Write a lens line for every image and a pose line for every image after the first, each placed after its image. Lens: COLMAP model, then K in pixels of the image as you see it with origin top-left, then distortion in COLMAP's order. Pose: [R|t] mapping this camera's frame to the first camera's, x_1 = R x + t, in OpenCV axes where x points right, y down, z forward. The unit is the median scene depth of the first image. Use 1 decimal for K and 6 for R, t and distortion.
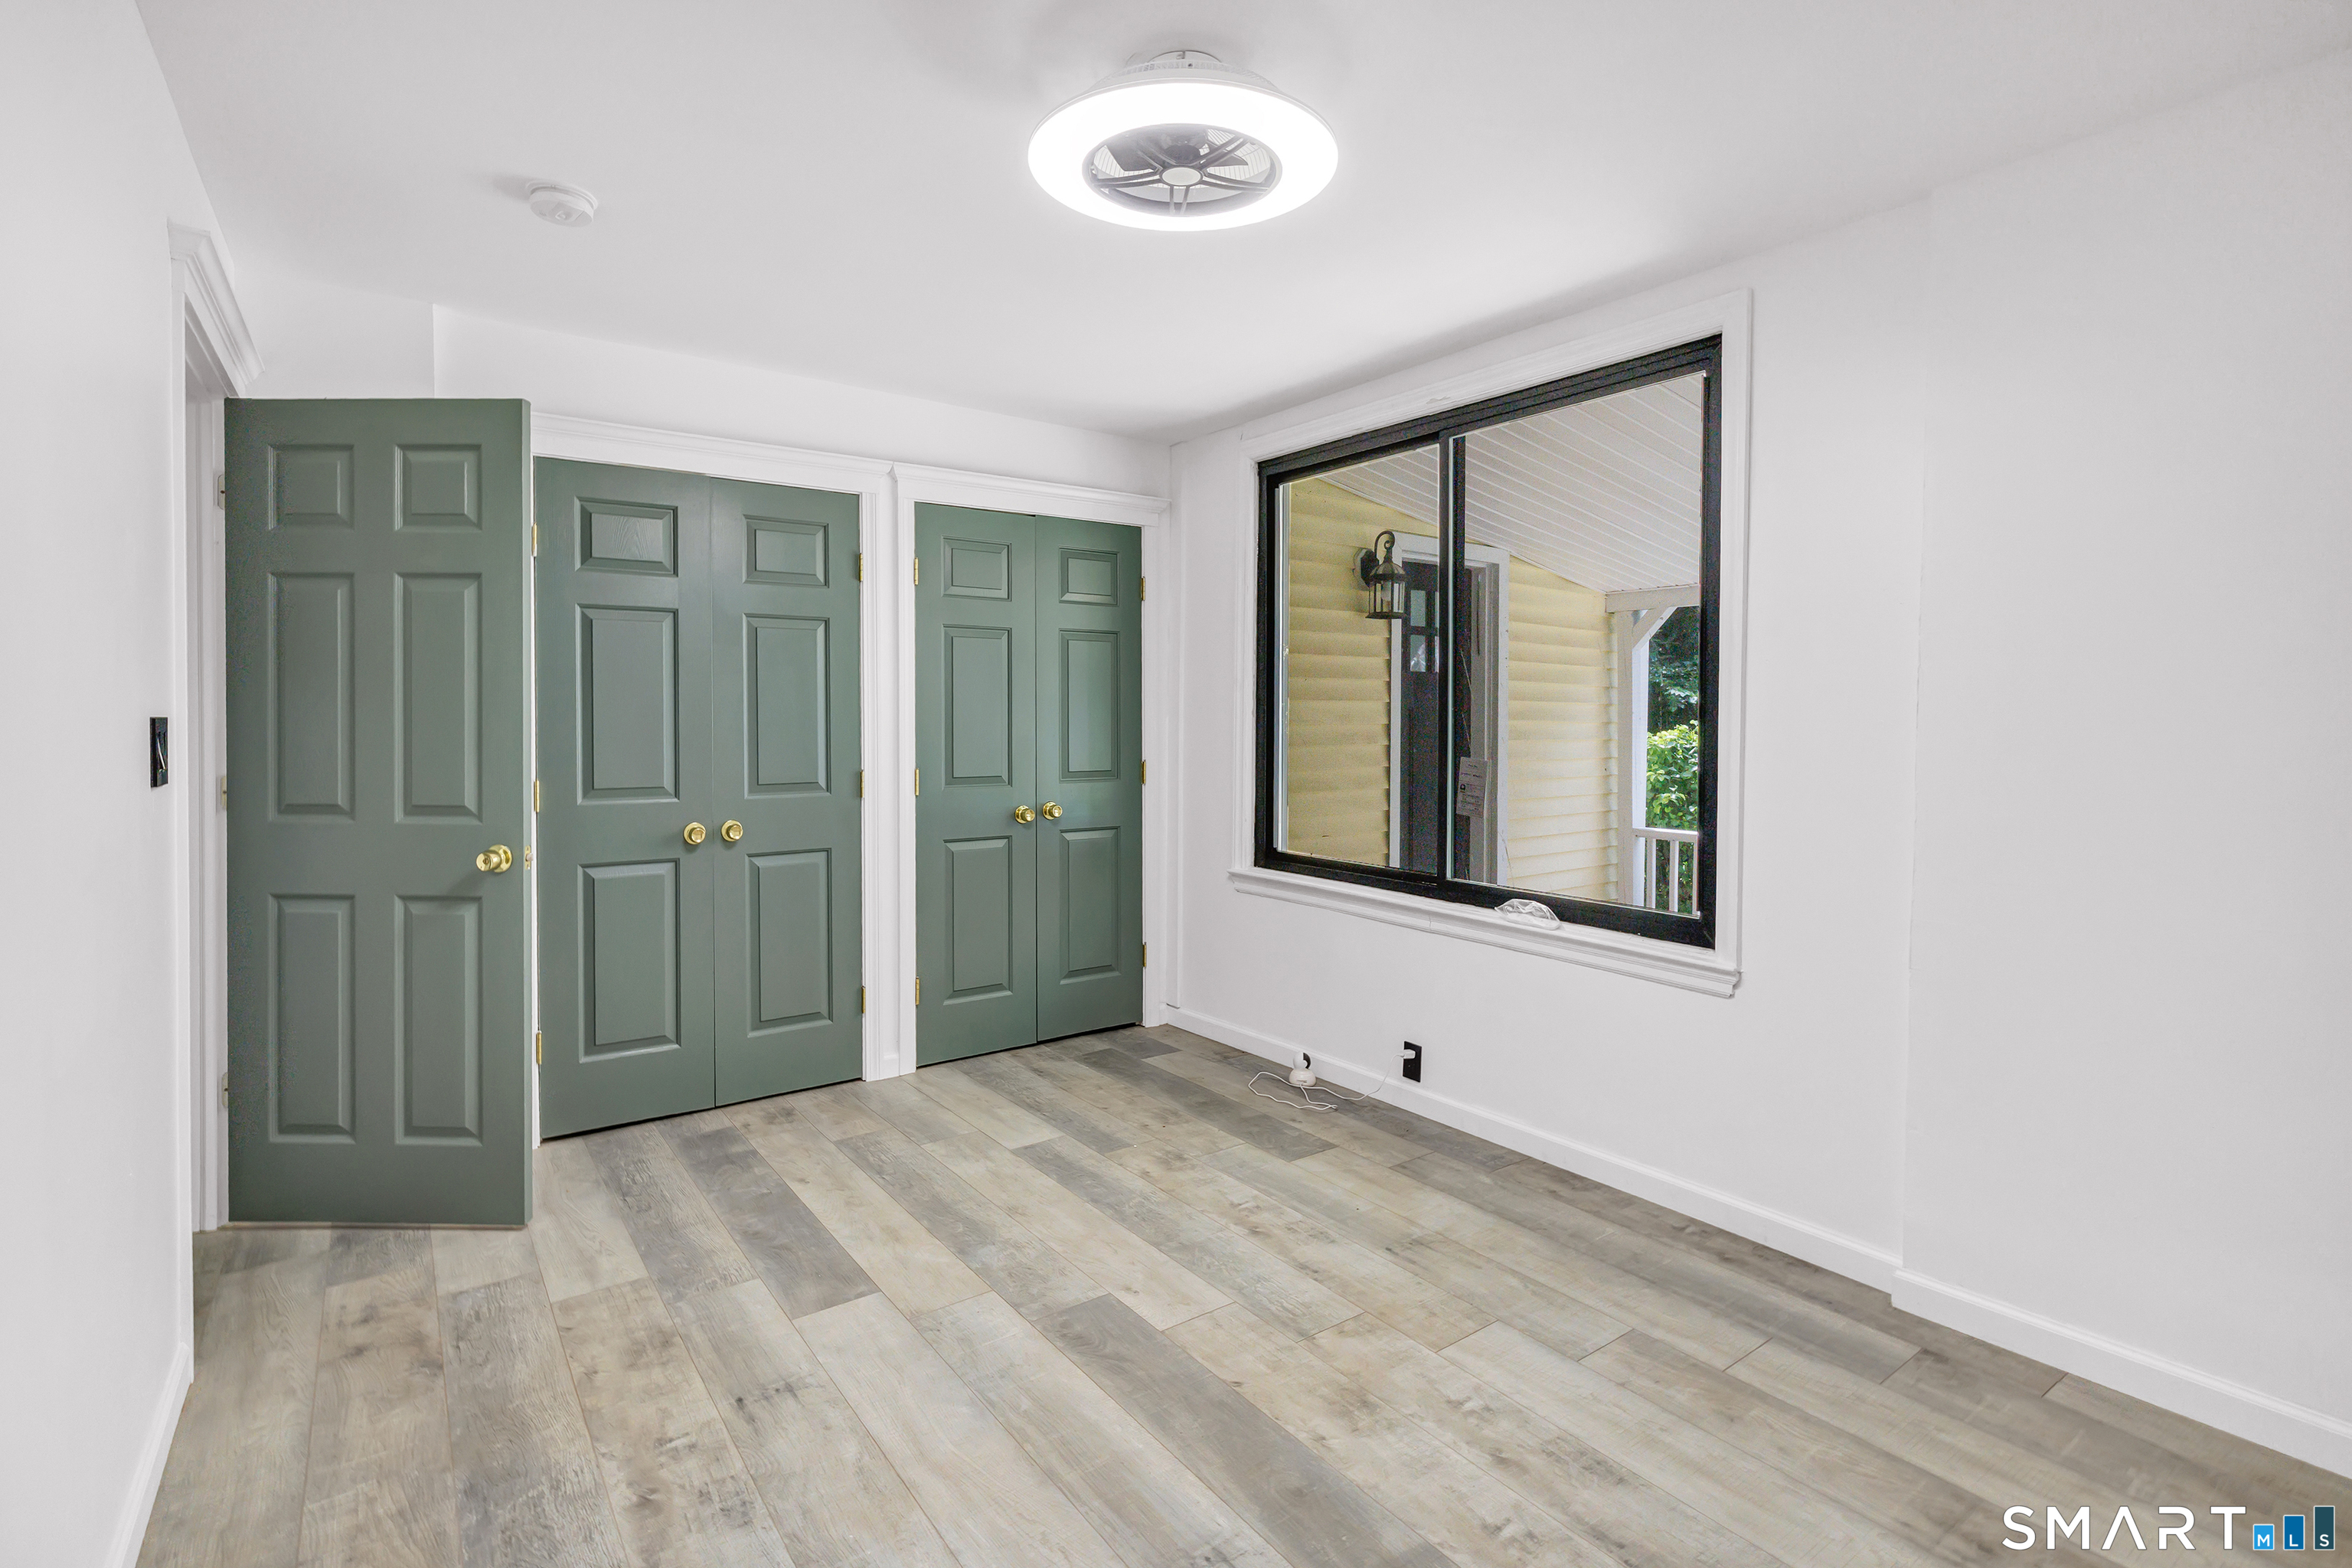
lens RADIAL K [[1094.5, 0, 1106.3], [0, 1094.5, 721.0], [0, 0, 1]] dist [0.000483, 0.000528]
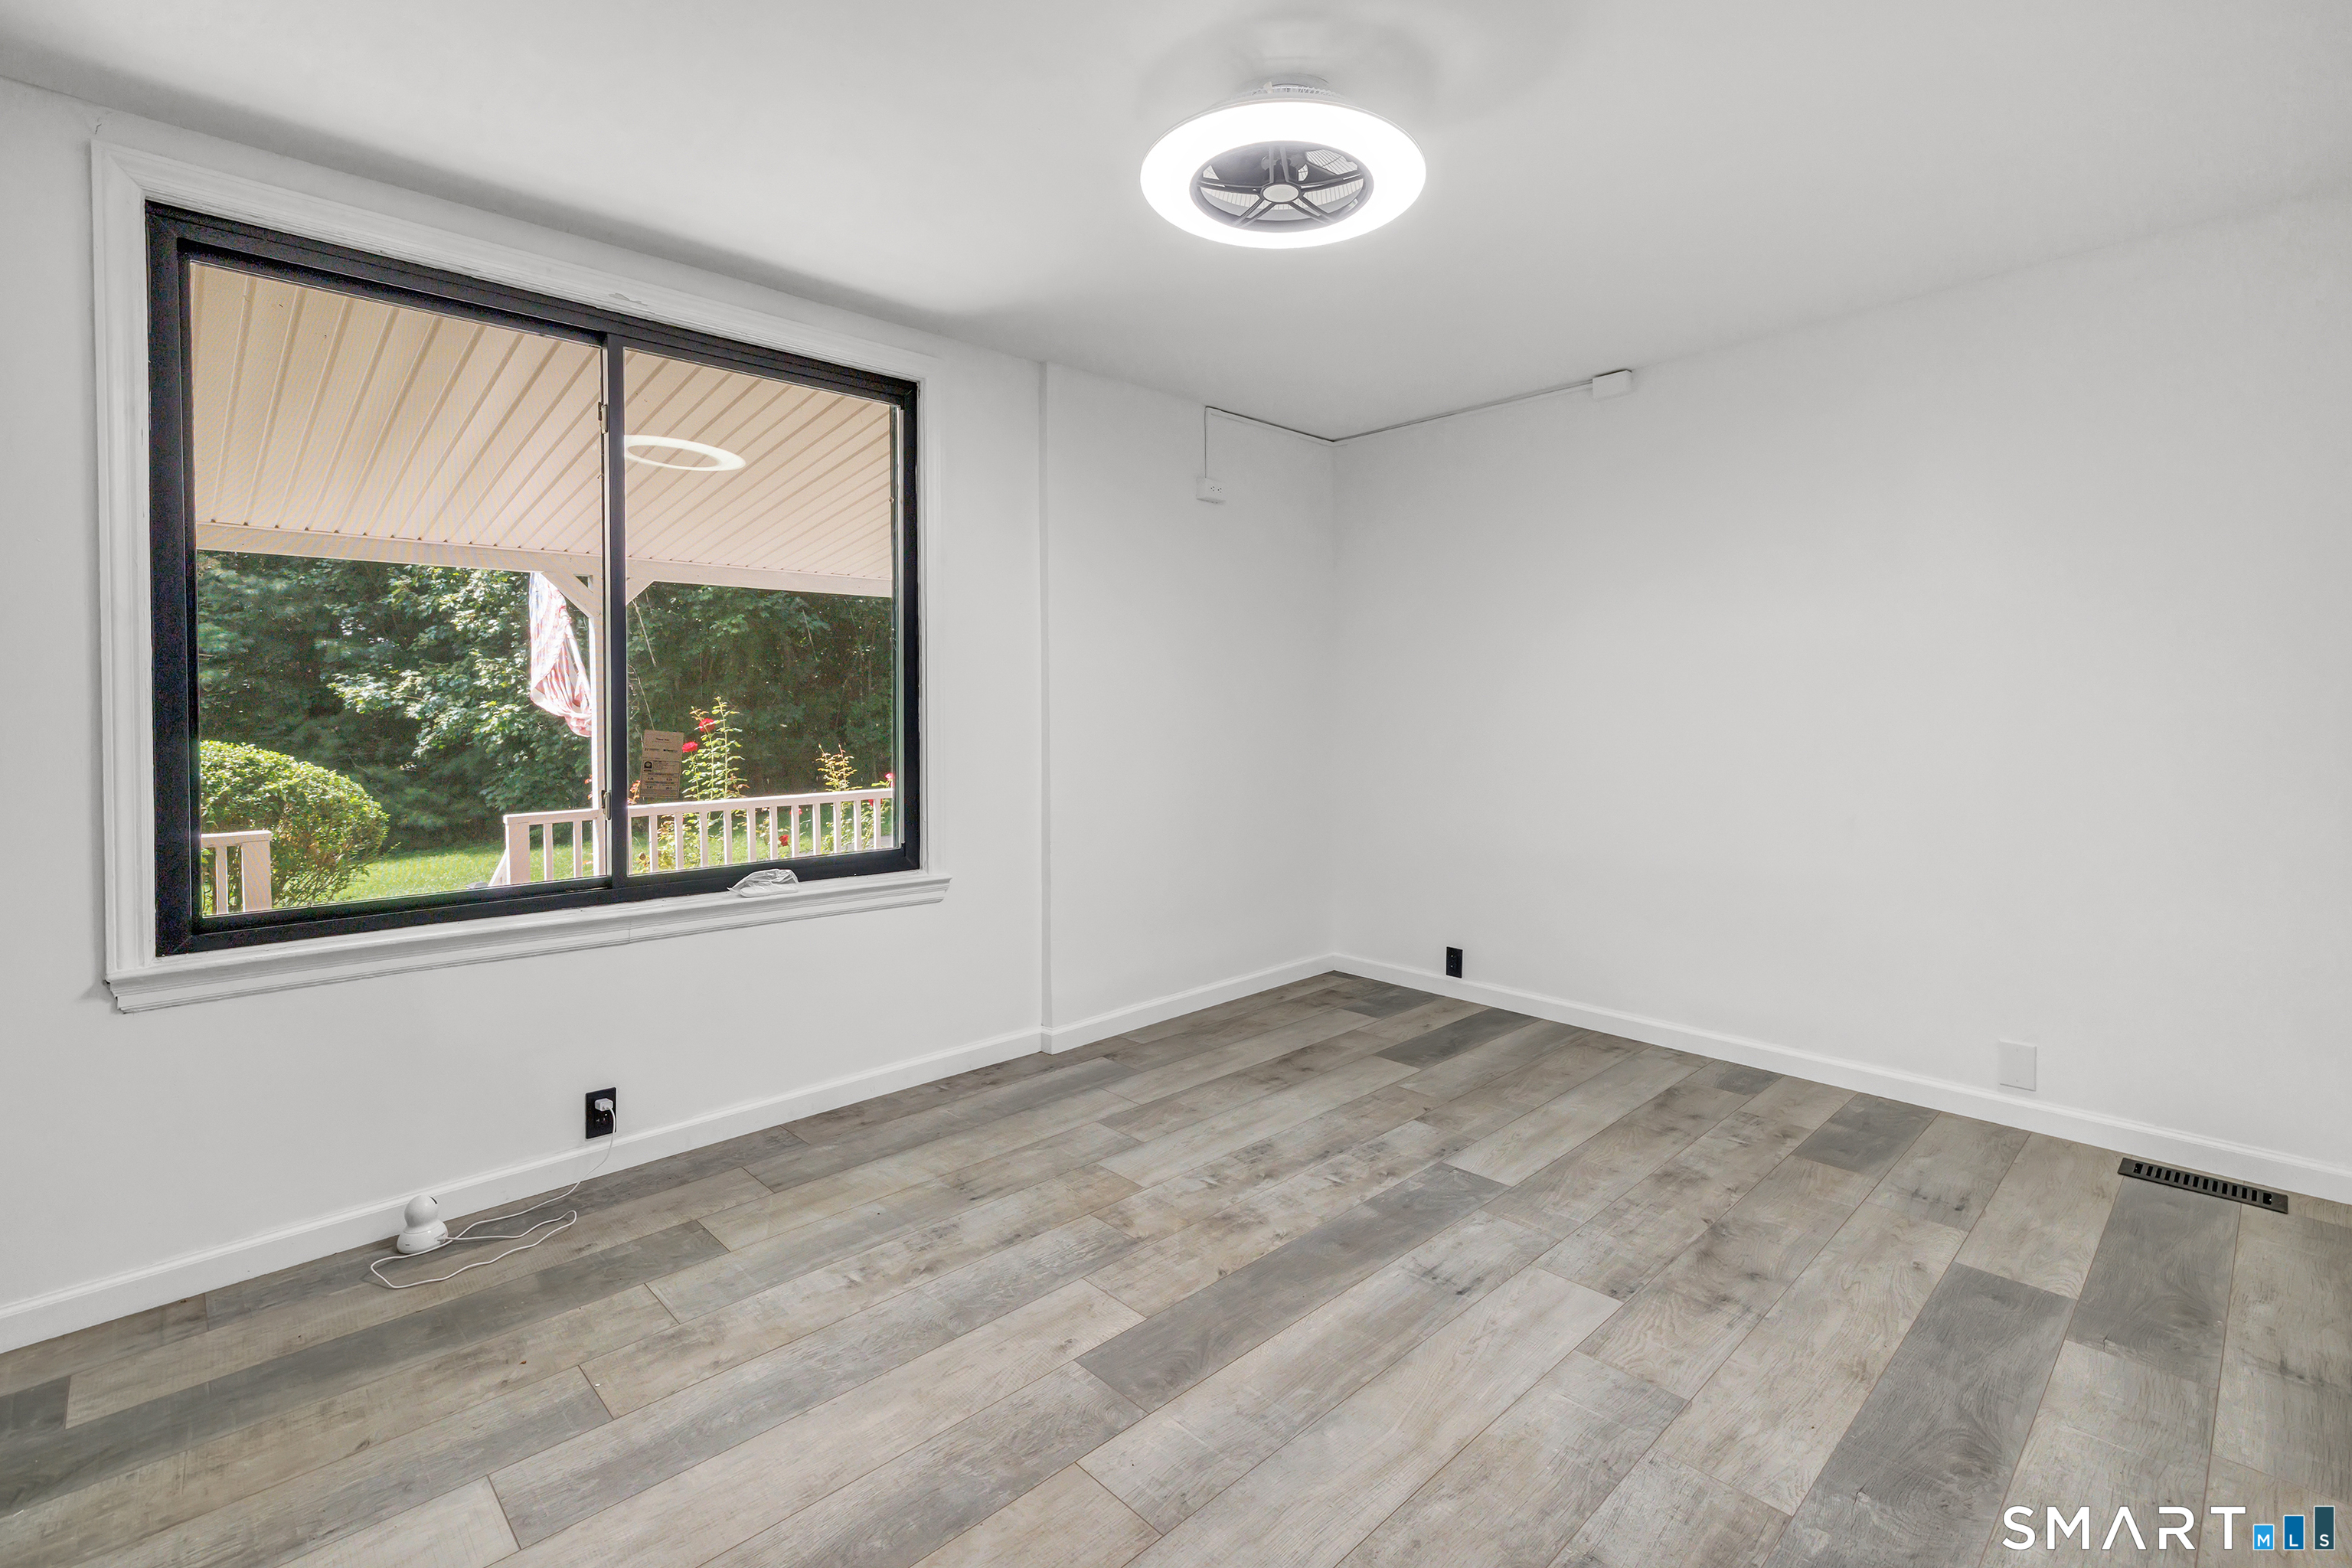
lens RADIAL K [[1026.3, 0, 1189.0], [0, 1026.3, 708.0], [0, 0, 1]] dist [0.001234, 0.000524]
pose [[-0.159679, -0.009617, 0.987122, -0.745953], [0.002776, 0.999944, 0.010191, 0.012552], [-0.987165, 0.004367, -0.159643, 0.983561]]
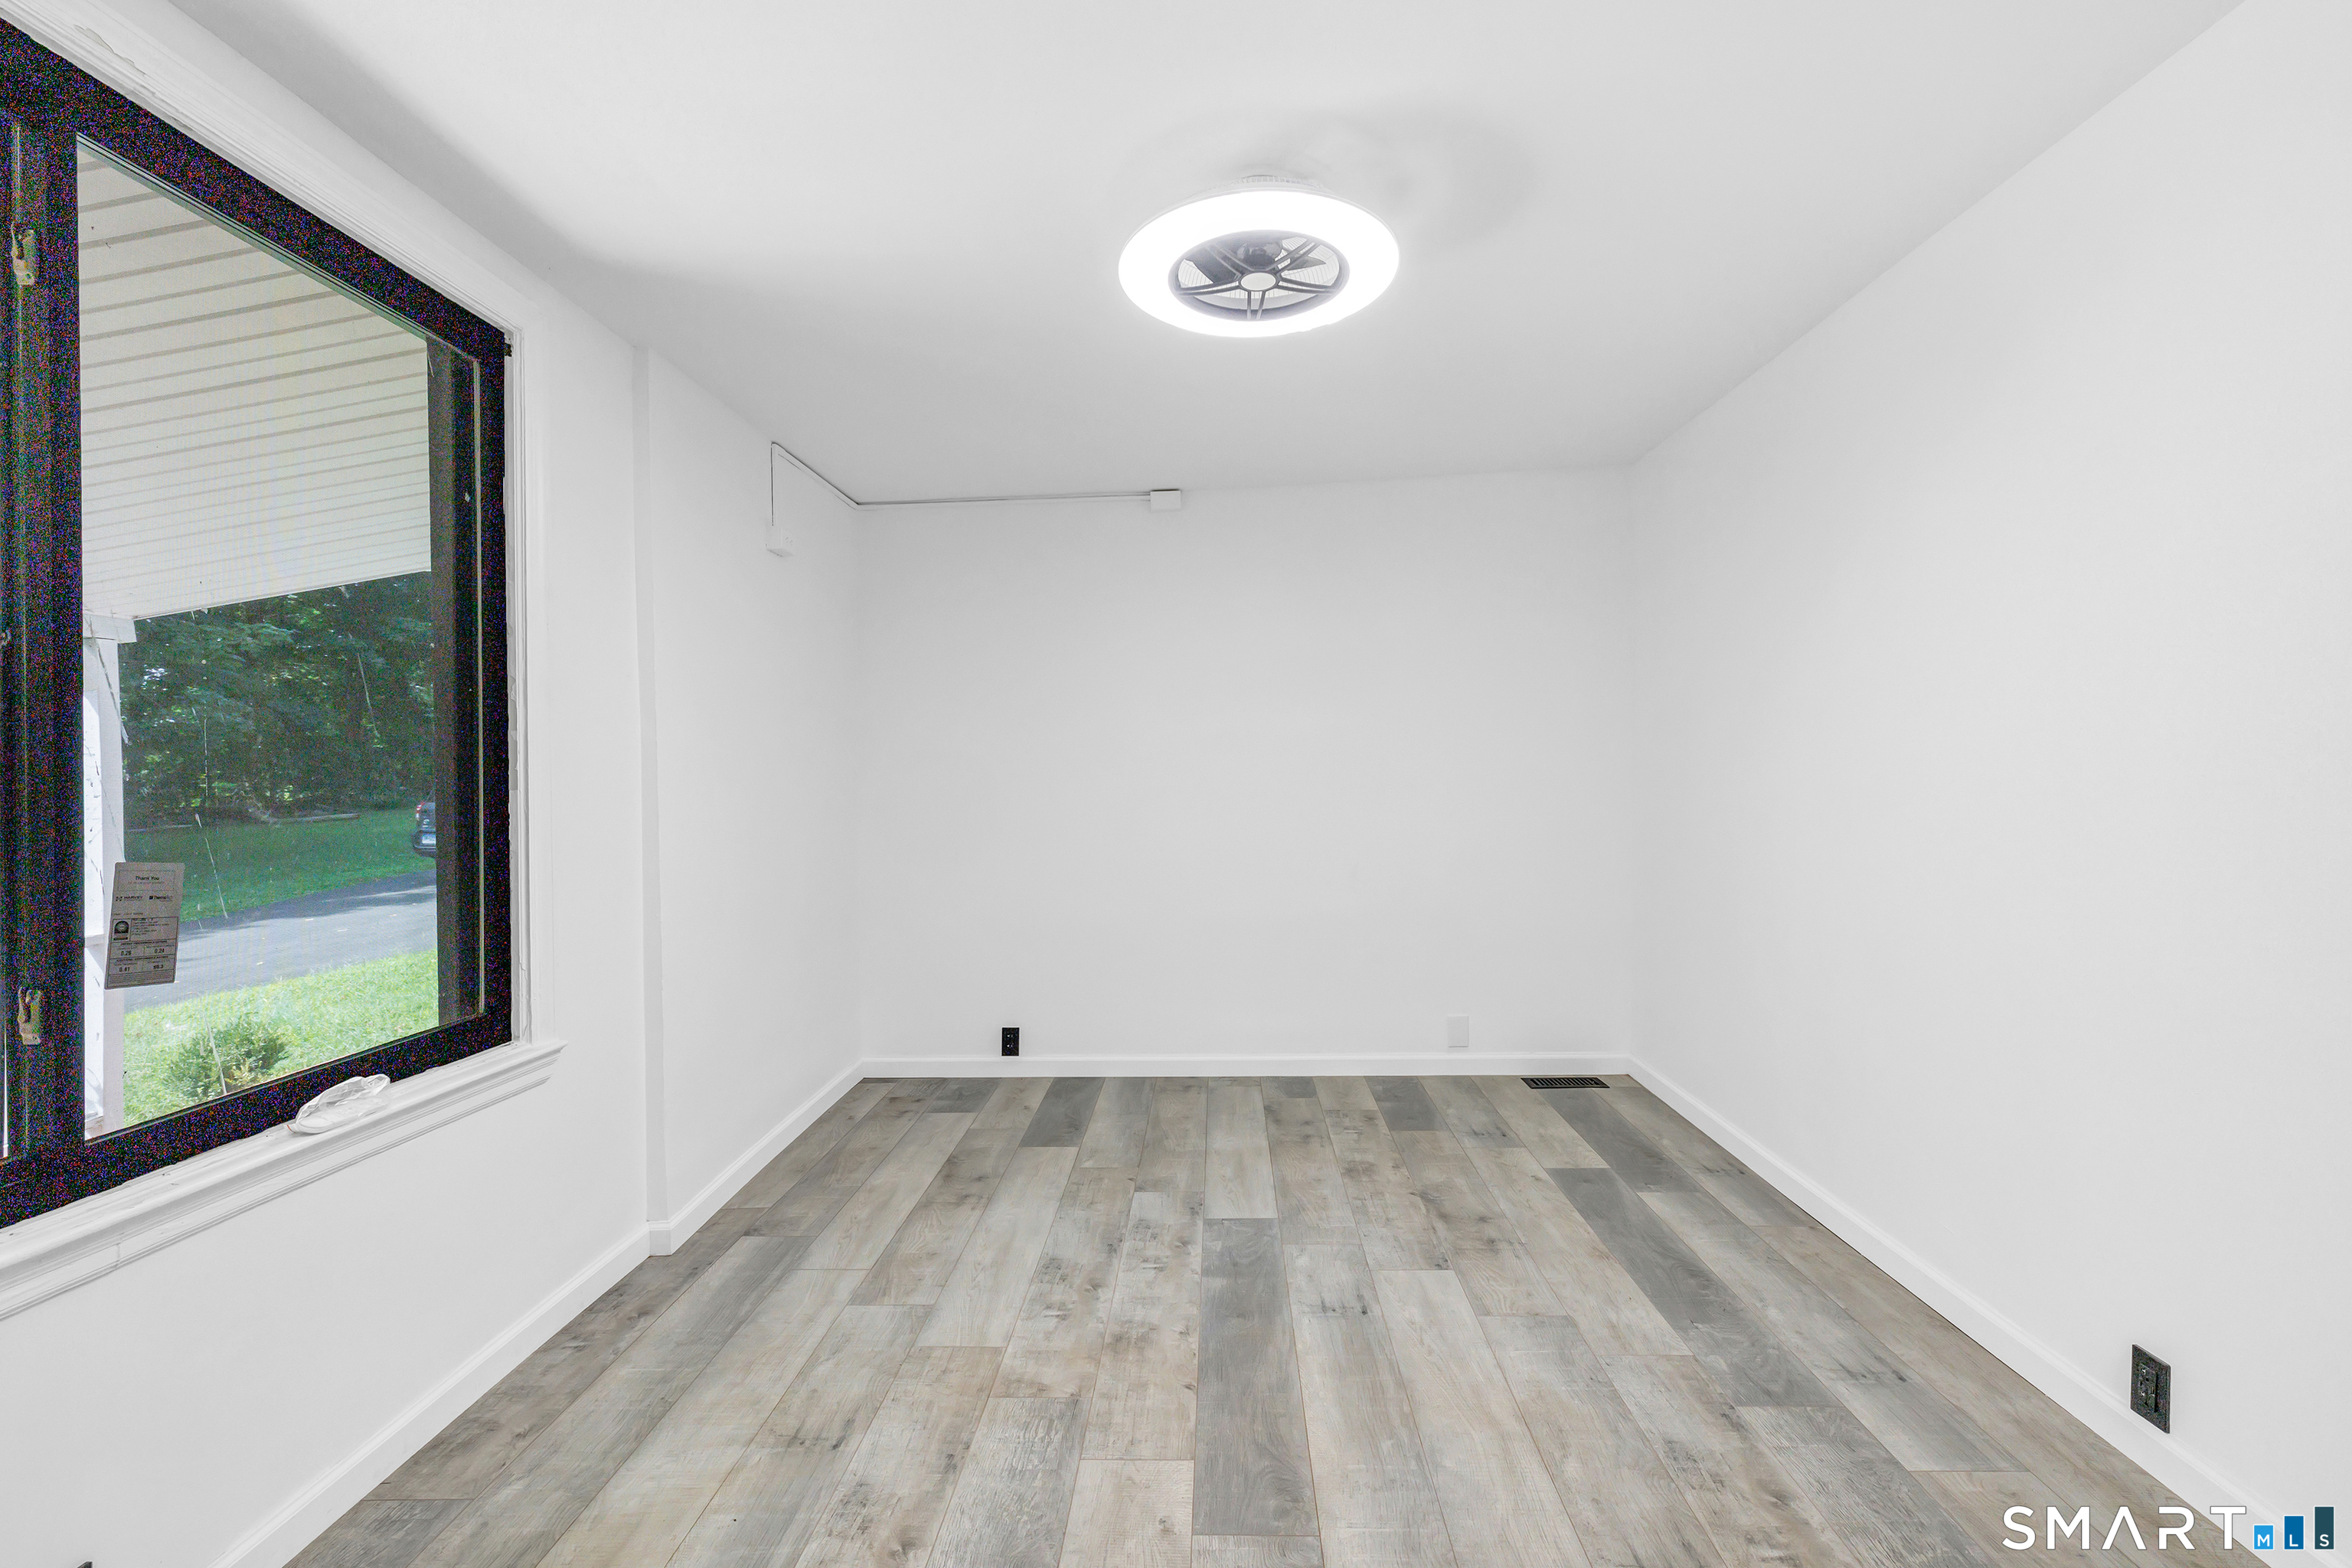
lens RADIAL K [[1026.3, 0, 1141.4], [0, 1026.3, 783.5], [0, 0, 1]] dist [0.001234, 0.000524]
pose [[-0.785147, 0.005118, 0.619288, -0.383041], [0.015505, 0.999815, 0.011396, 0.004028], [-0.619115, 0.018550, -0.785081, 1.479897]]
